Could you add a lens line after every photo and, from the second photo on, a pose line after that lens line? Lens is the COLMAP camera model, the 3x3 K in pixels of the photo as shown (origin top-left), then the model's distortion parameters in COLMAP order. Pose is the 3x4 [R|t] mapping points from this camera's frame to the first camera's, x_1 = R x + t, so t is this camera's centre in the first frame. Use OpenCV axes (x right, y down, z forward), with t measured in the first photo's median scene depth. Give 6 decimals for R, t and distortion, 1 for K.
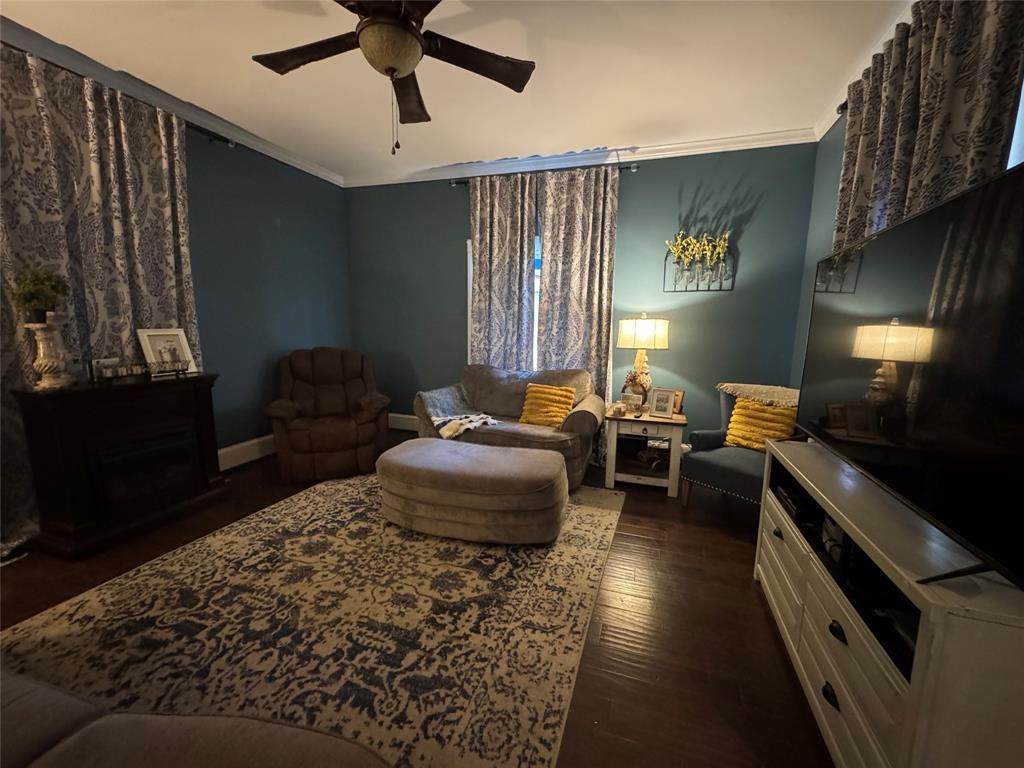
lens RADIAL K [[407.8, 0, 512.7], [0, 407.8, 384.0], [0, 0, 1]] dist [-0.001283, 0.000017]
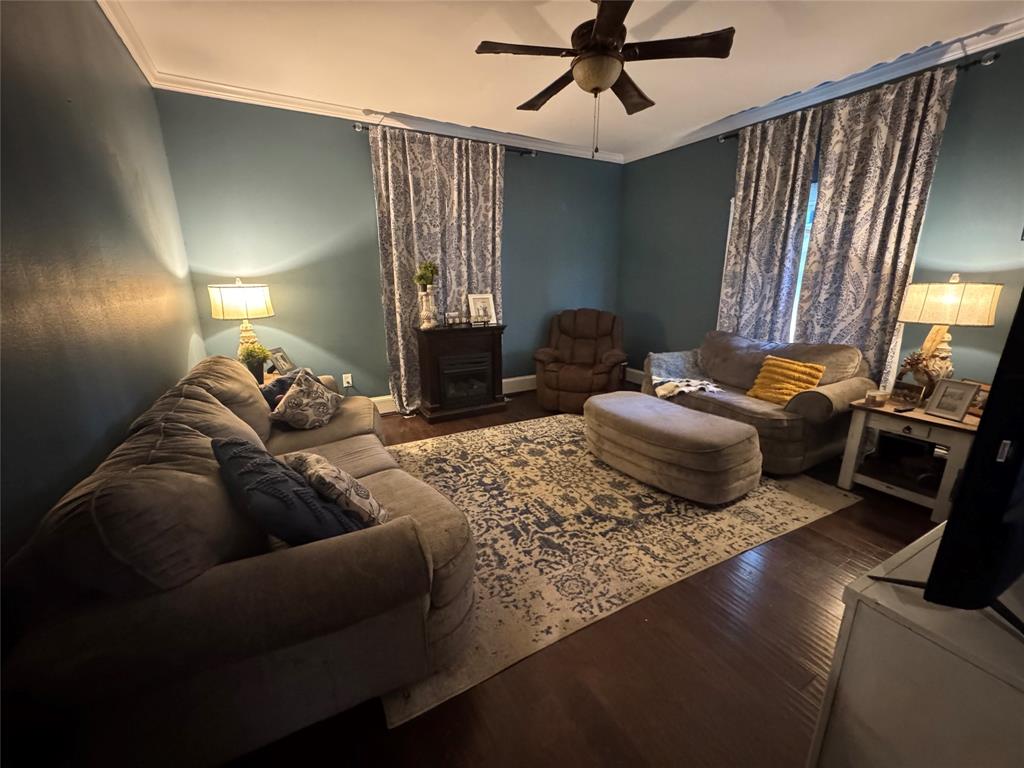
lens RADIAL K [[407.8, 0, 512.7], [0, 407.8, 384.0], [0, 0, 1]] dist [-0.001283, 0.000017]
pose [[0.741456, 0.150020, -0.654016, 0.323063], [-0.087323, 0.987971, 0.127625, -0.006793], [0.665295, -0.037518, 0.745638, -0.097187]]
